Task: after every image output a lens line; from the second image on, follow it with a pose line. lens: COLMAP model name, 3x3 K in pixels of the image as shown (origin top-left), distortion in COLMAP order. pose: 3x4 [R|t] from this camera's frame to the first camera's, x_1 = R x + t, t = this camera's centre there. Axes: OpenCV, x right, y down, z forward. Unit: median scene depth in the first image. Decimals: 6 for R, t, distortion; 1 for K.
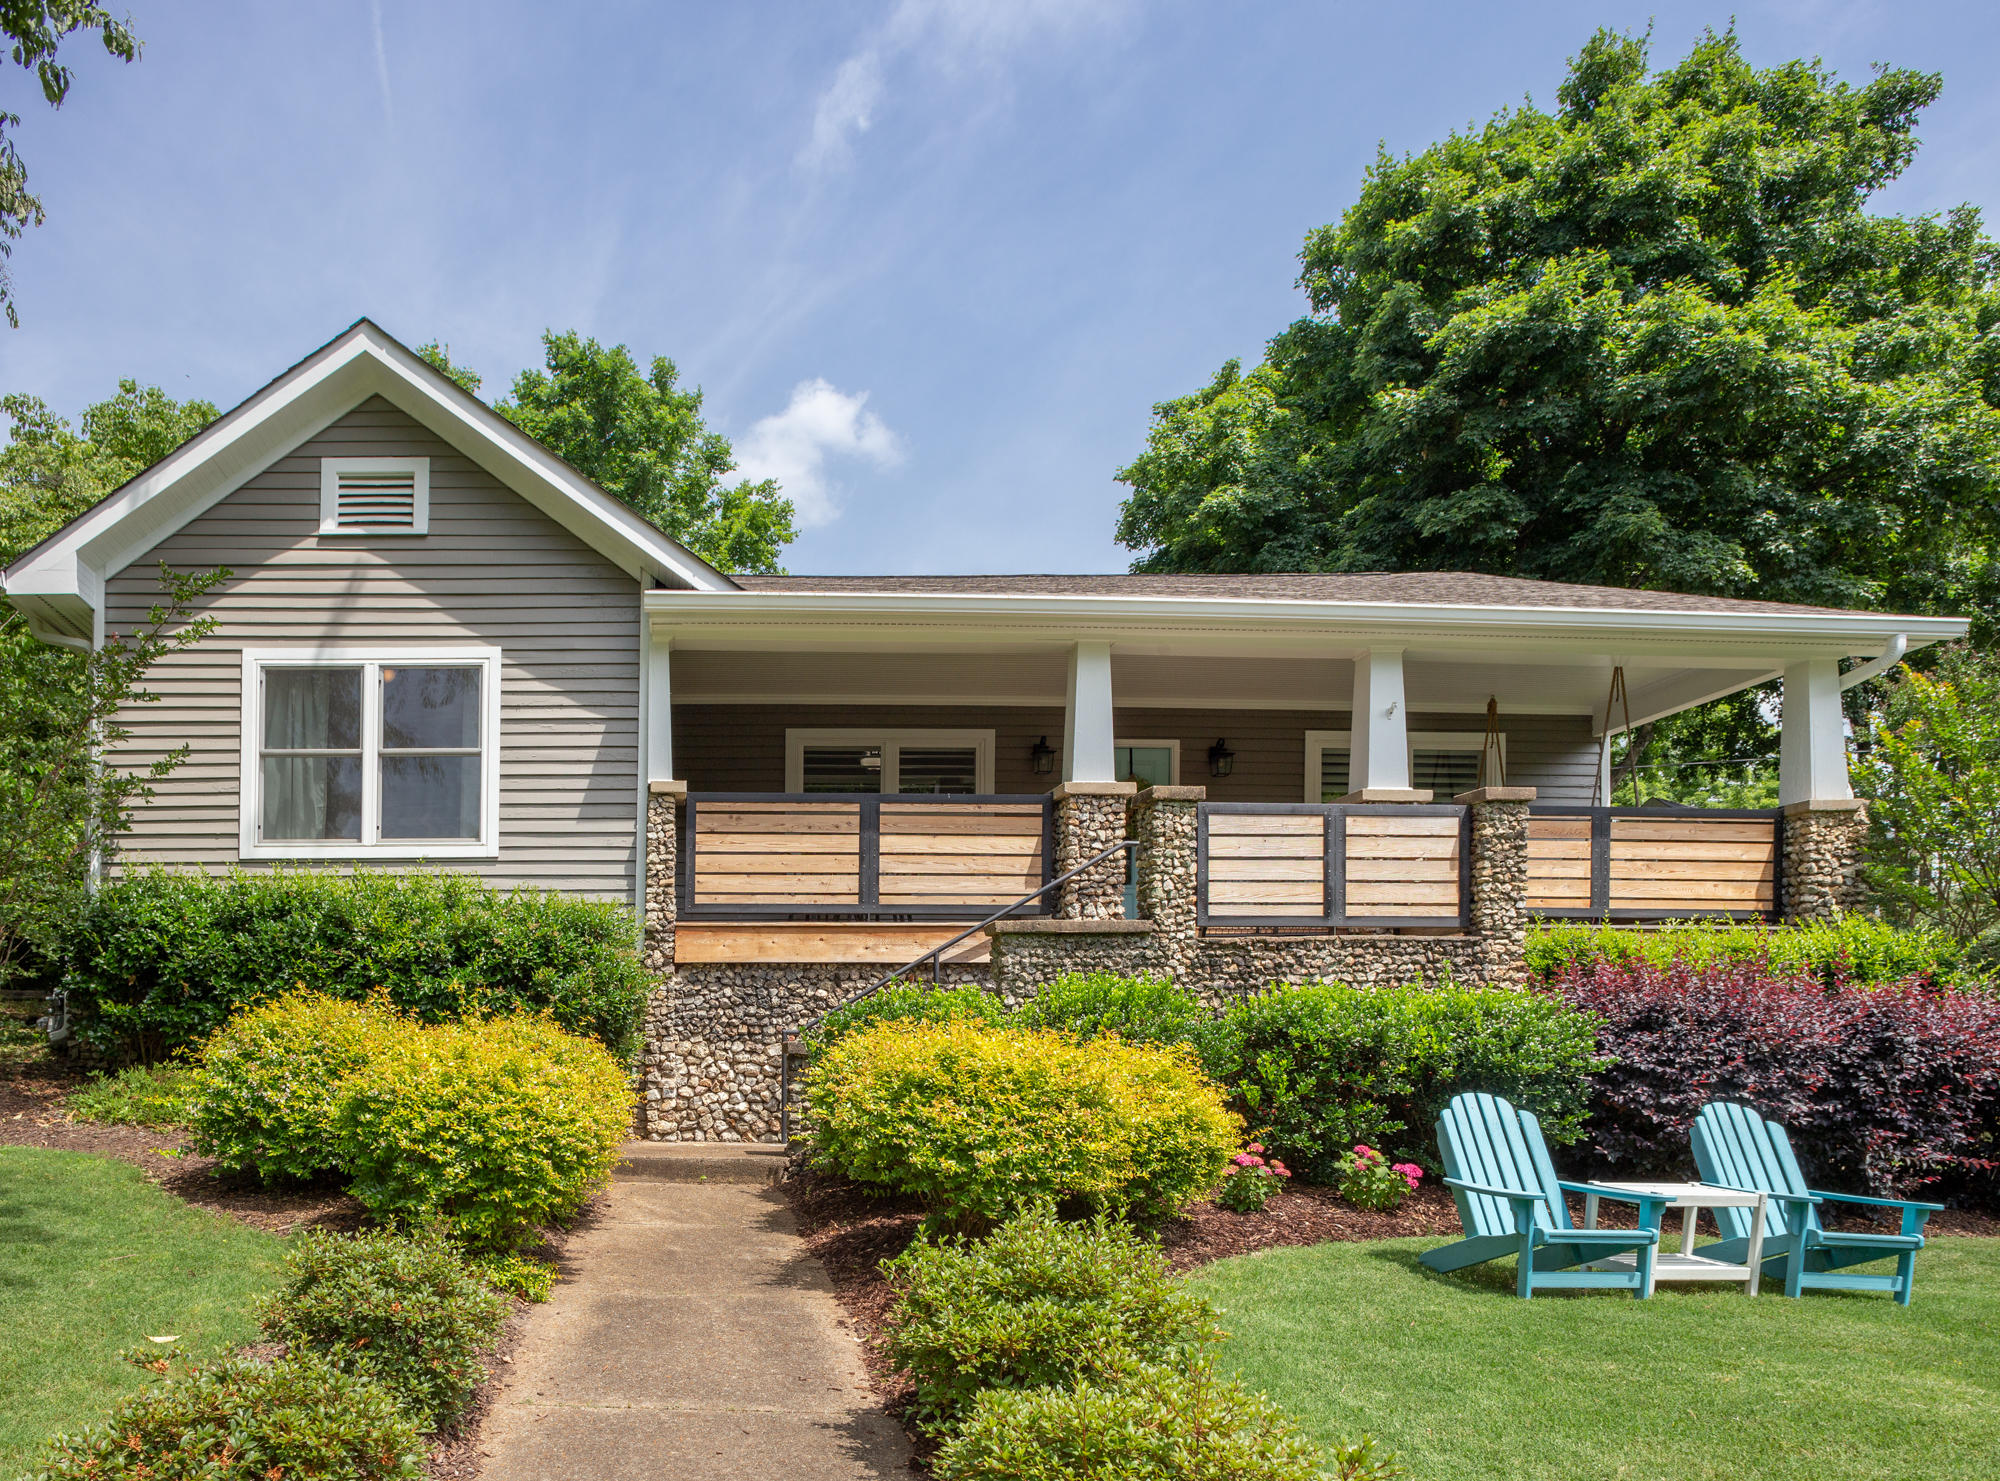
lens RADIAL K [[1384.0, 0, 997.9], [0, 1384.0, 805.7], [0, 0, 1]] dist [-0.033798, 0.001761]
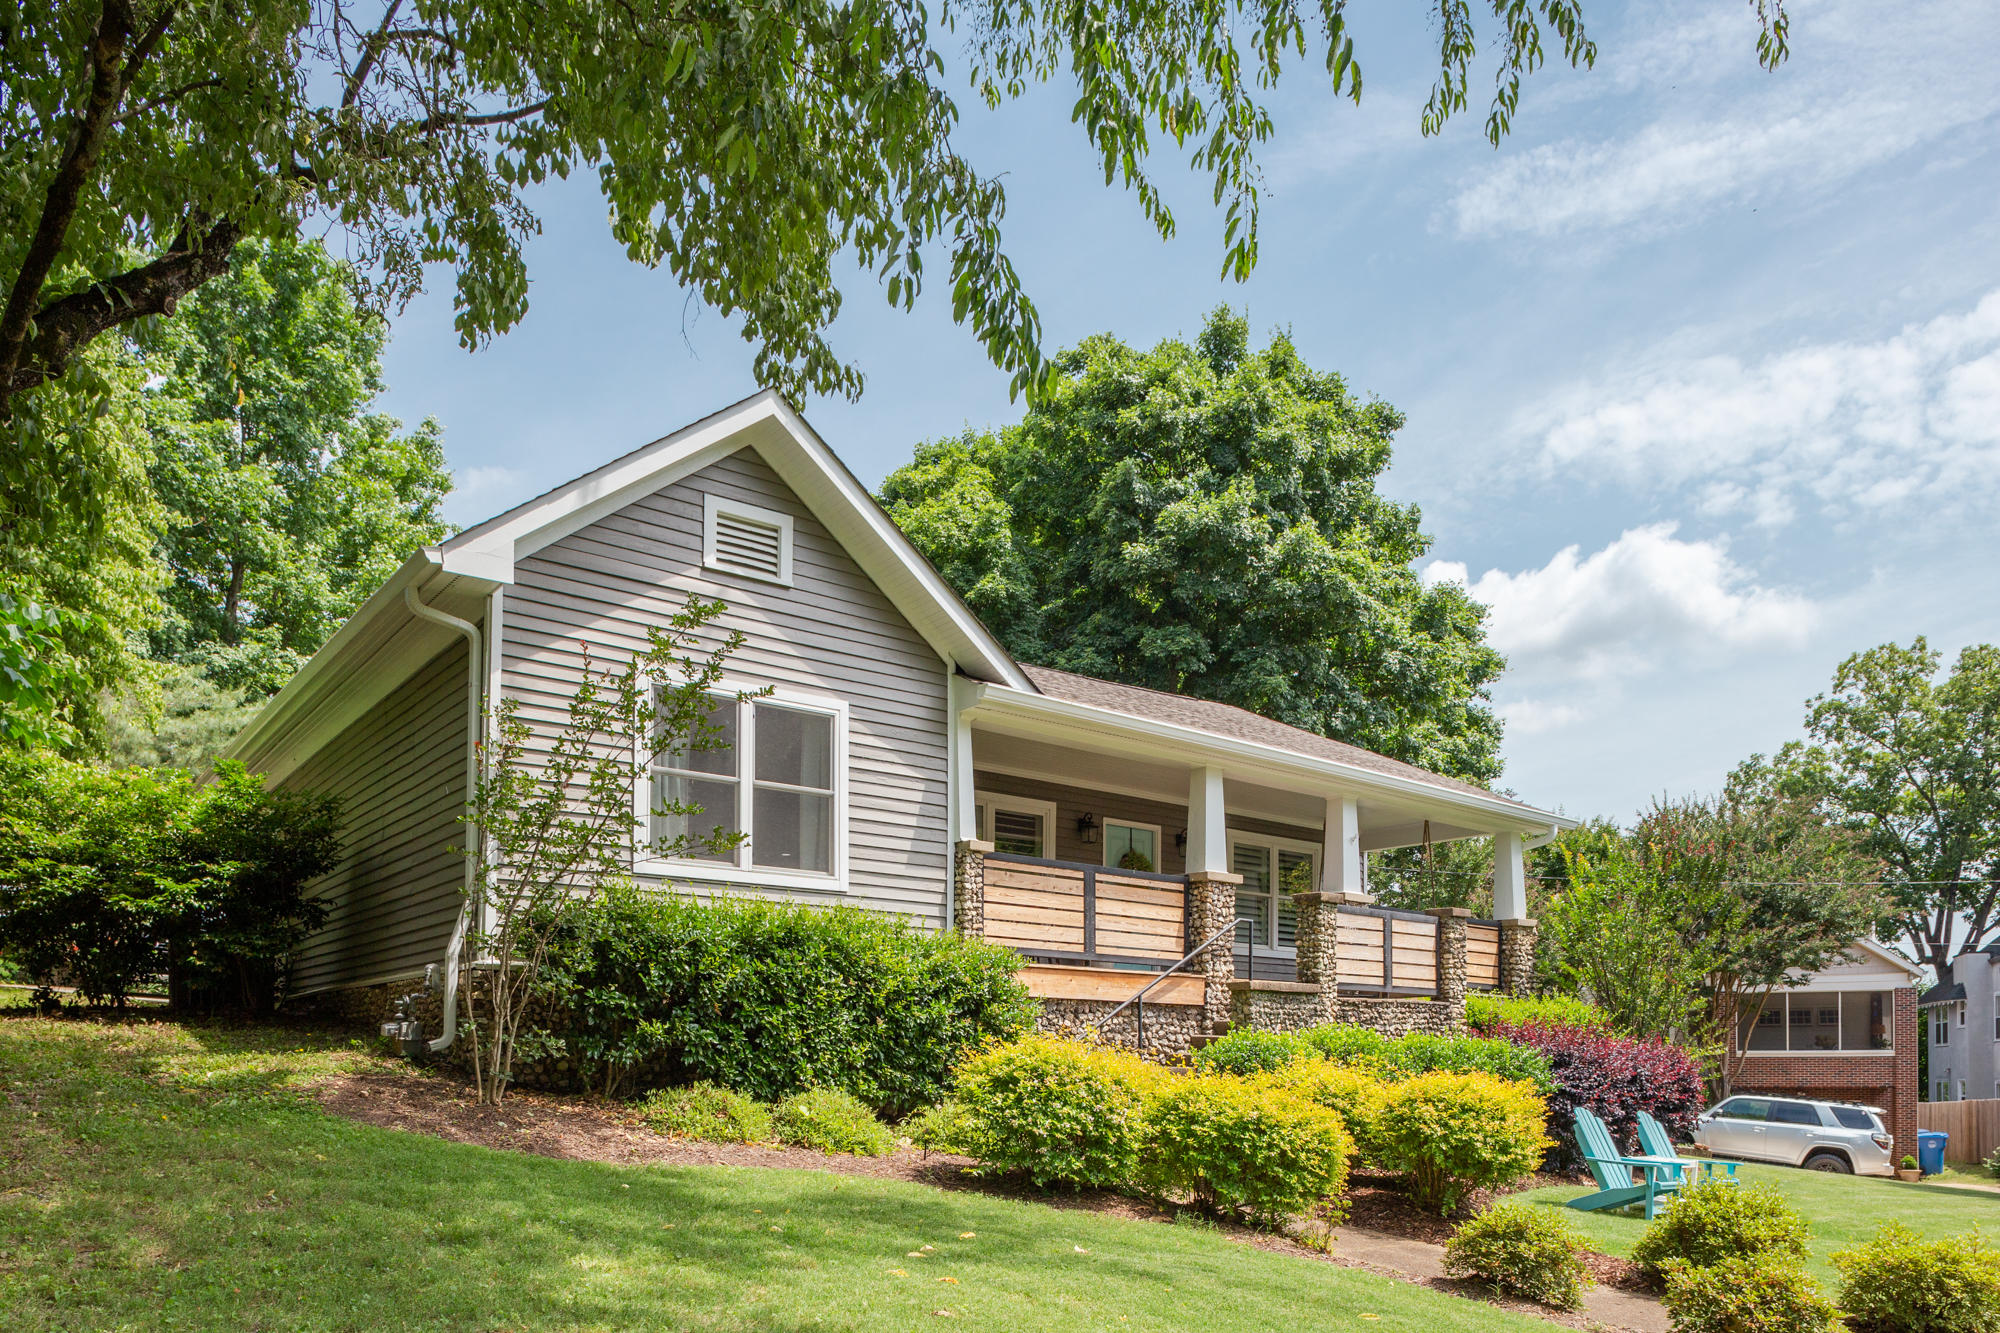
lens RADIAL K [[1385.4, 0, 1000.0], [0, 1385.4, 666.5], [0, 0, 1]] dist [-0.059880, -0.000295]
pose [[0.809294, 0.177174, 0.560047, -0.914972], [-0.132852, 0.983930, -0.119296, -0.025481], [-0.572183, 0.022142, 0.819827, -0.003313]]
